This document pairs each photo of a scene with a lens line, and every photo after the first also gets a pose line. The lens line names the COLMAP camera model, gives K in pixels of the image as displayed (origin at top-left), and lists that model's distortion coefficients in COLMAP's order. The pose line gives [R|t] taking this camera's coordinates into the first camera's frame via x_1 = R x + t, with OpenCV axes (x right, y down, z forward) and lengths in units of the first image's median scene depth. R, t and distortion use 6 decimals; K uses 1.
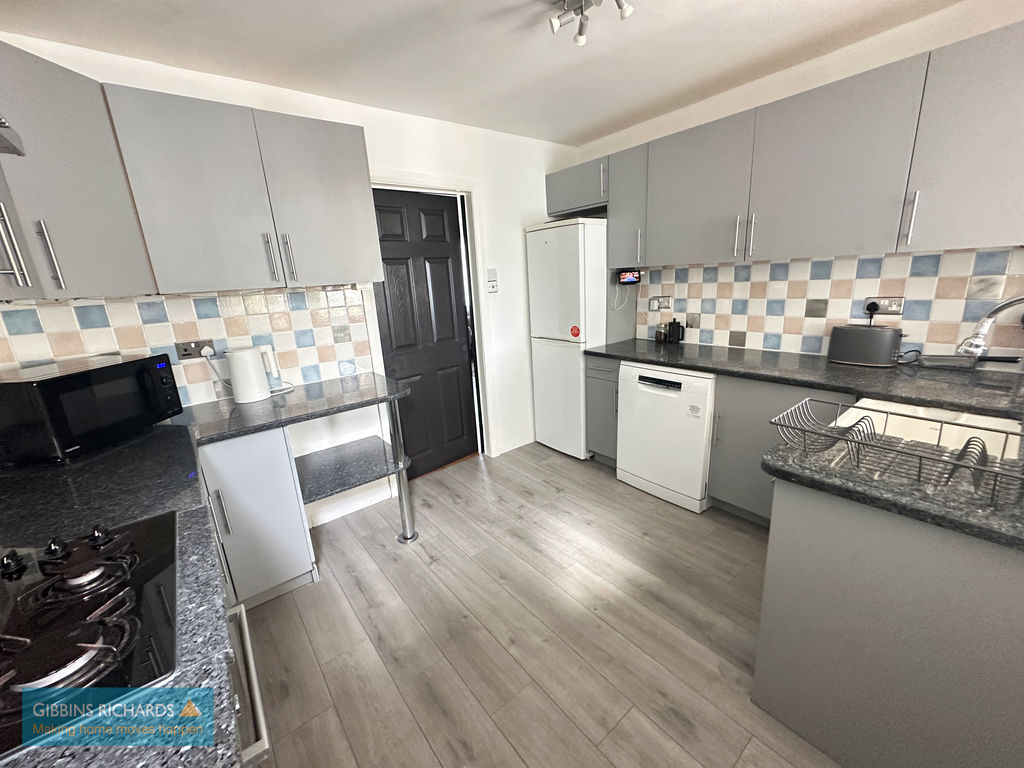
lens RADIAL K [[409.1, 0, 510.3], [0, 409.1, 385.4], [0, 0, 1]] dist [-0.009597, 0.002134]
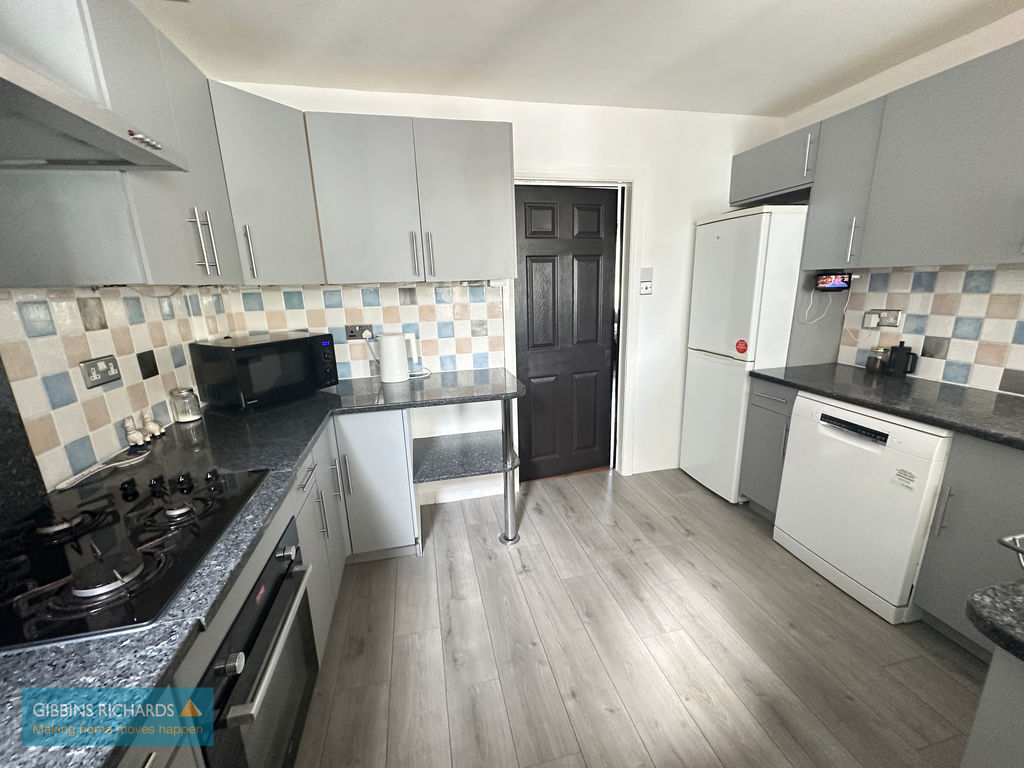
lens RADIAL K [[409.1, 0, 508.9], [0, 409.1, 384.8], [0, 0, 1]] dist [-0.009597, 0.002134]
pose [[0.900412, 0.133025, -0.414201, 0.105282], [-0.131580, 0.990784, 0.032166, -0.026470], [0.414663, 0.025538, 0.909617, 0.089324]]
